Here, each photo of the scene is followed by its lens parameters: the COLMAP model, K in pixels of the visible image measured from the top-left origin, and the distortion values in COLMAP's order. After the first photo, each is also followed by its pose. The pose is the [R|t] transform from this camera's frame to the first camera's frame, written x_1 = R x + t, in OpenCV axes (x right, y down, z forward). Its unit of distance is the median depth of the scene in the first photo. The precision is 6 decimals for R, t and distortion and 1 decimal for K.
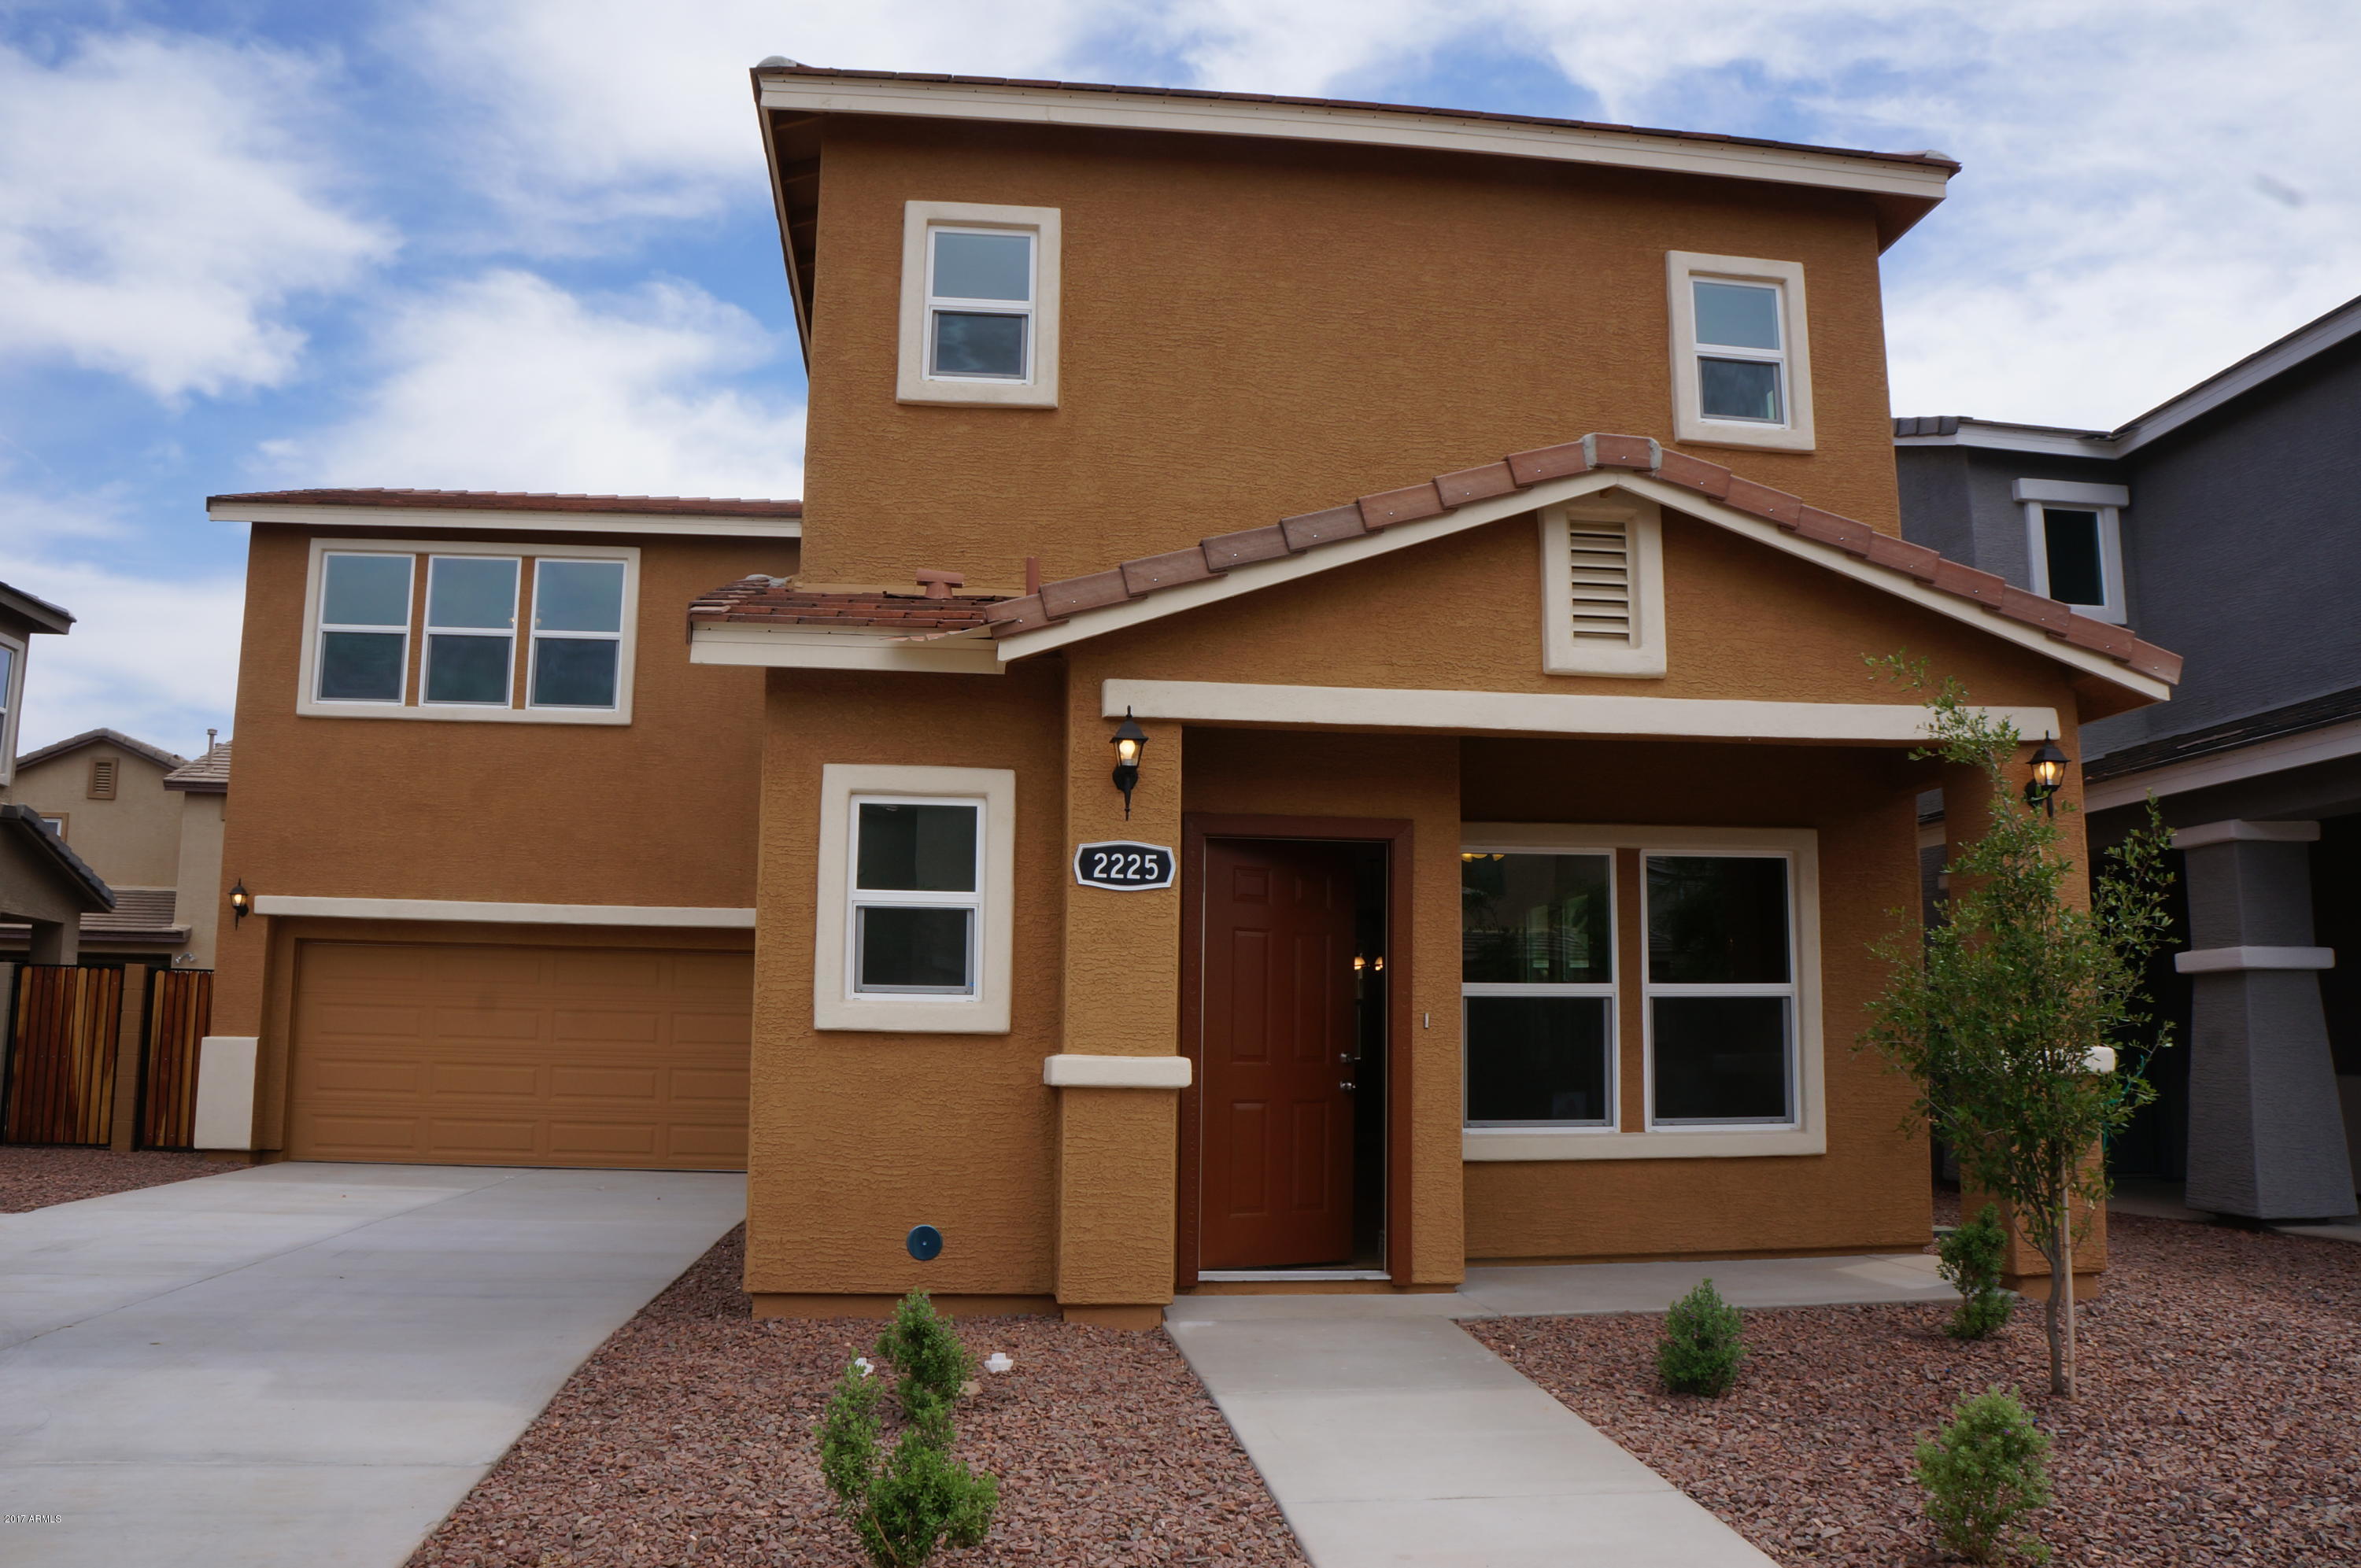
lens RADIAL K [[1857.3, 0, 1191.3], [0, 1857.3, 793.3], [0, 0, 1]] dist [-0.171181, 0.114055]
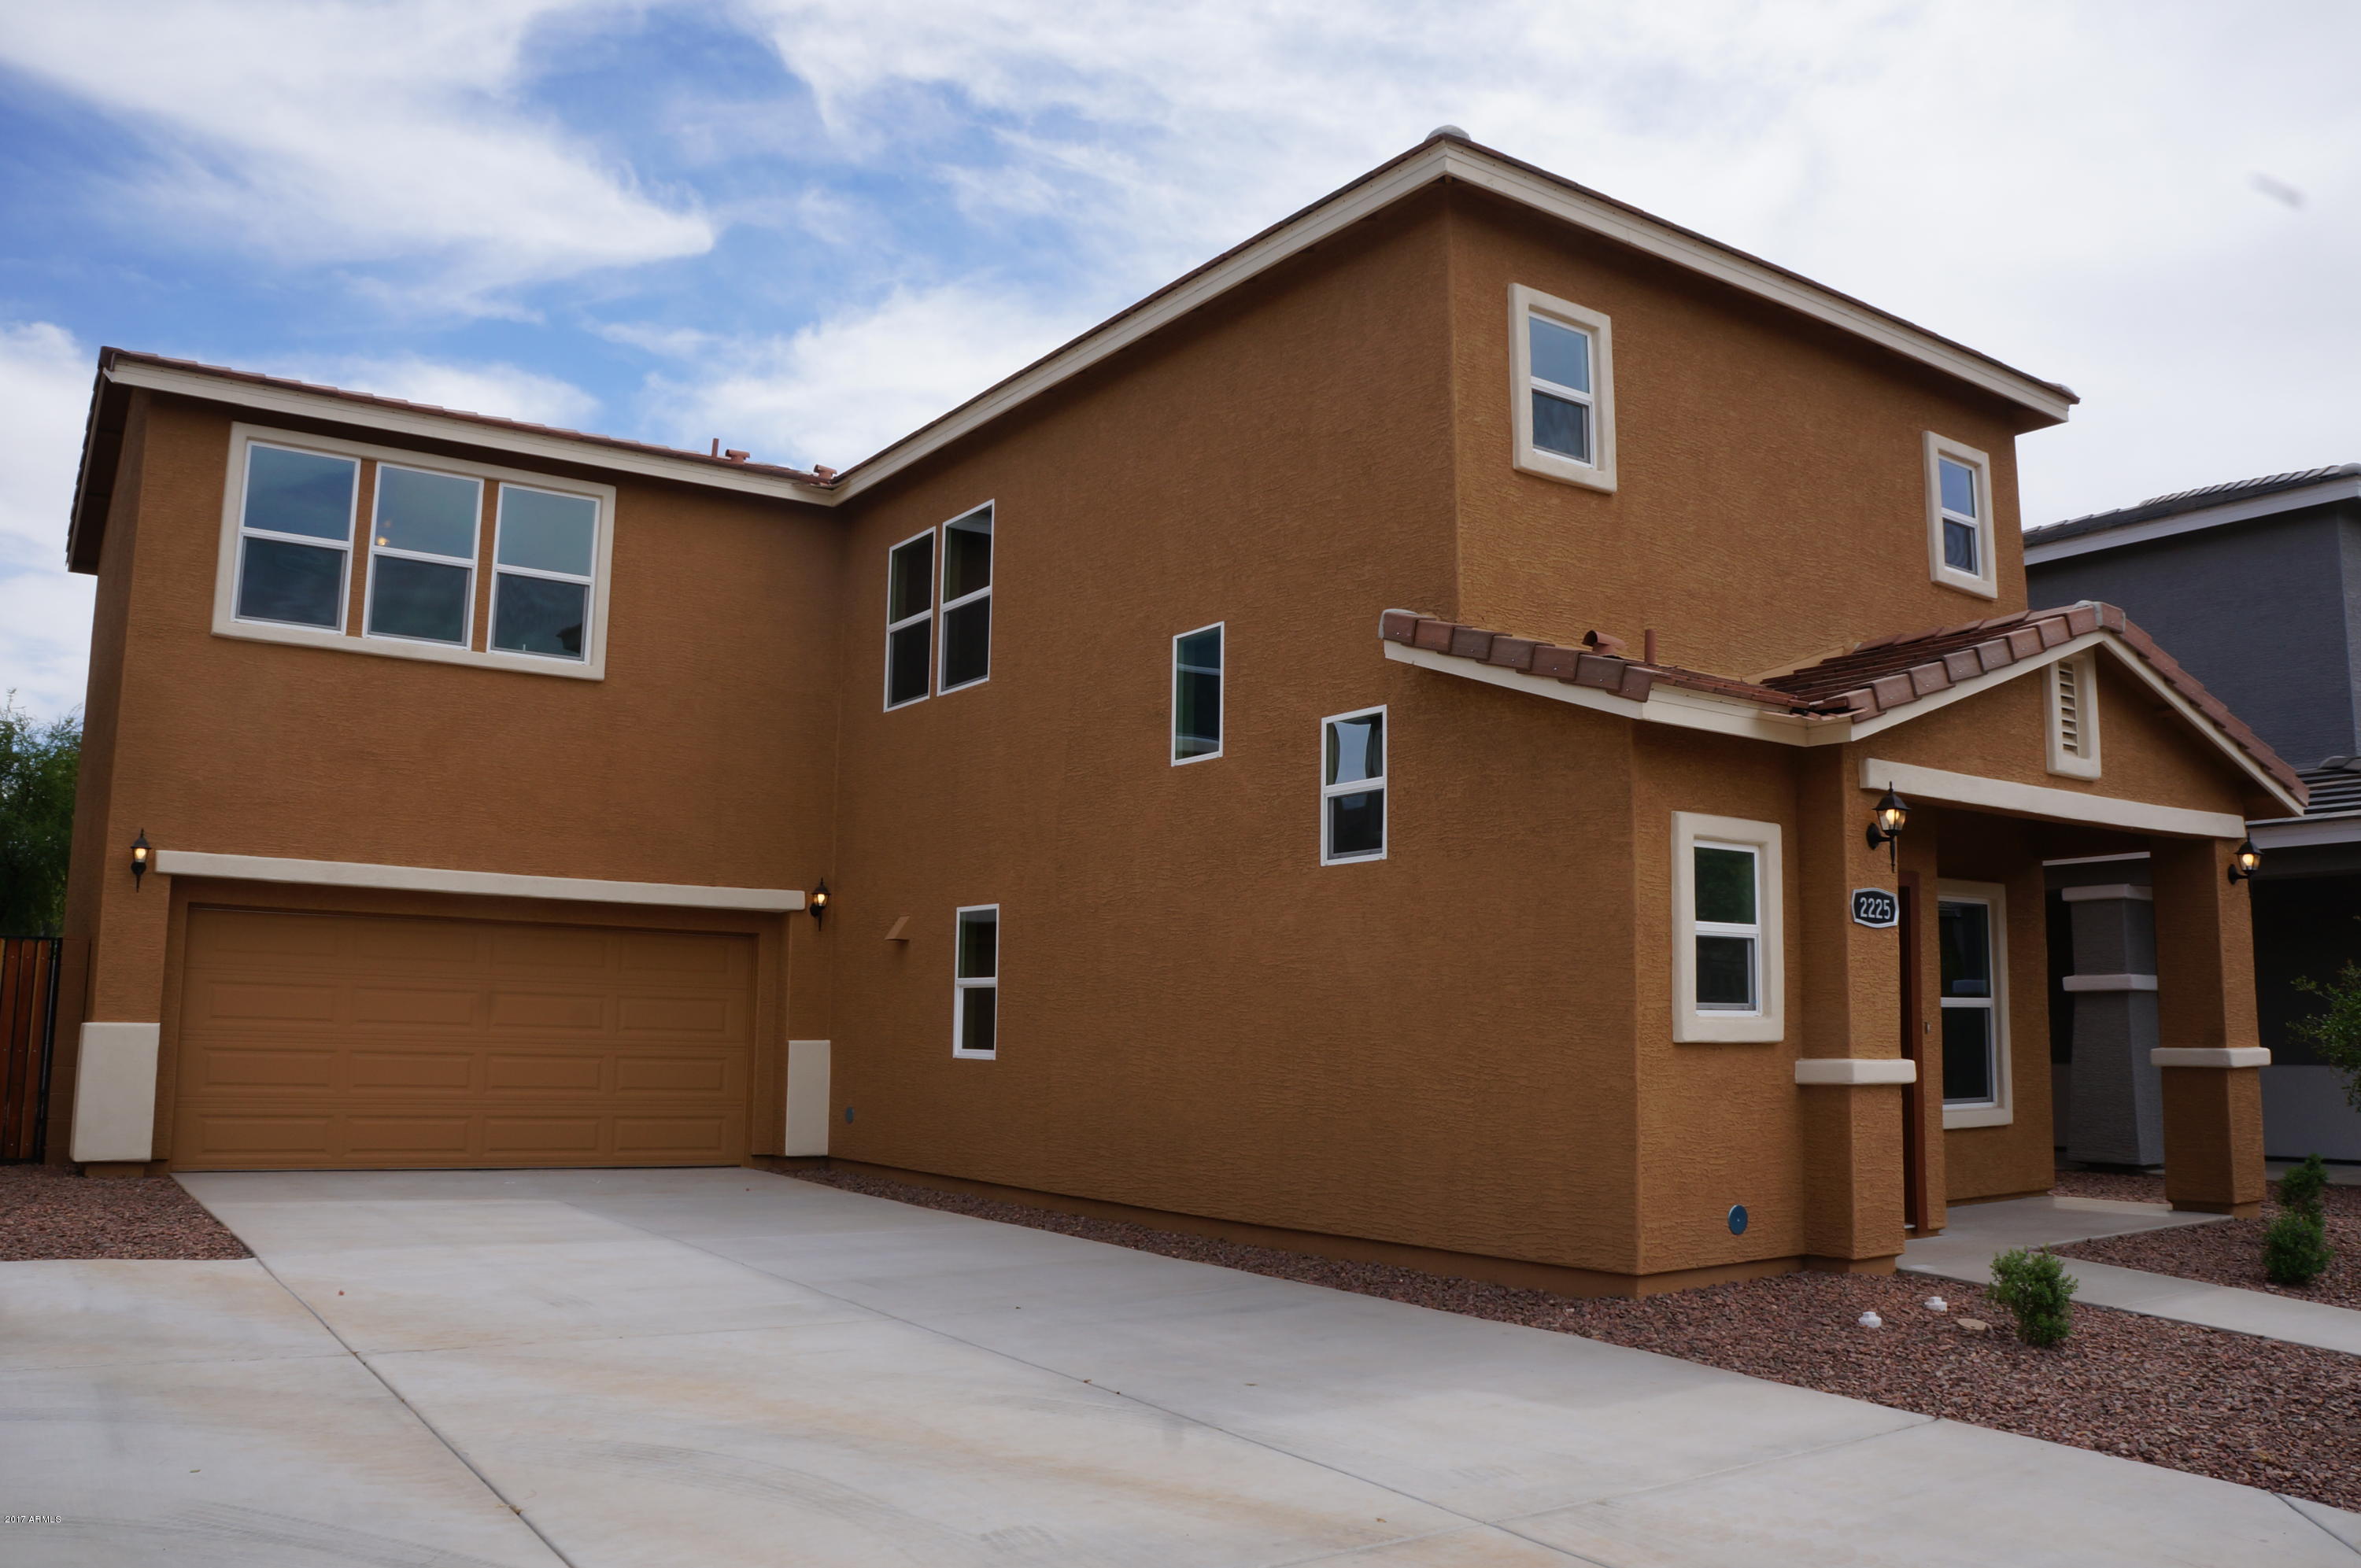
lens RADIAL K [[1857.3, 0, 986.4], [0, 1857.3, 788.3], [0, 0, 1]] dist [-0.171181, 0.114055]
pose [[0.893143, 0.062771, 0.445372, -0.896245], [-0.072074, 0.997391, 0.003962, -0.002475], [-0.443961, -0.035639, 0.895337, 0.150711]]
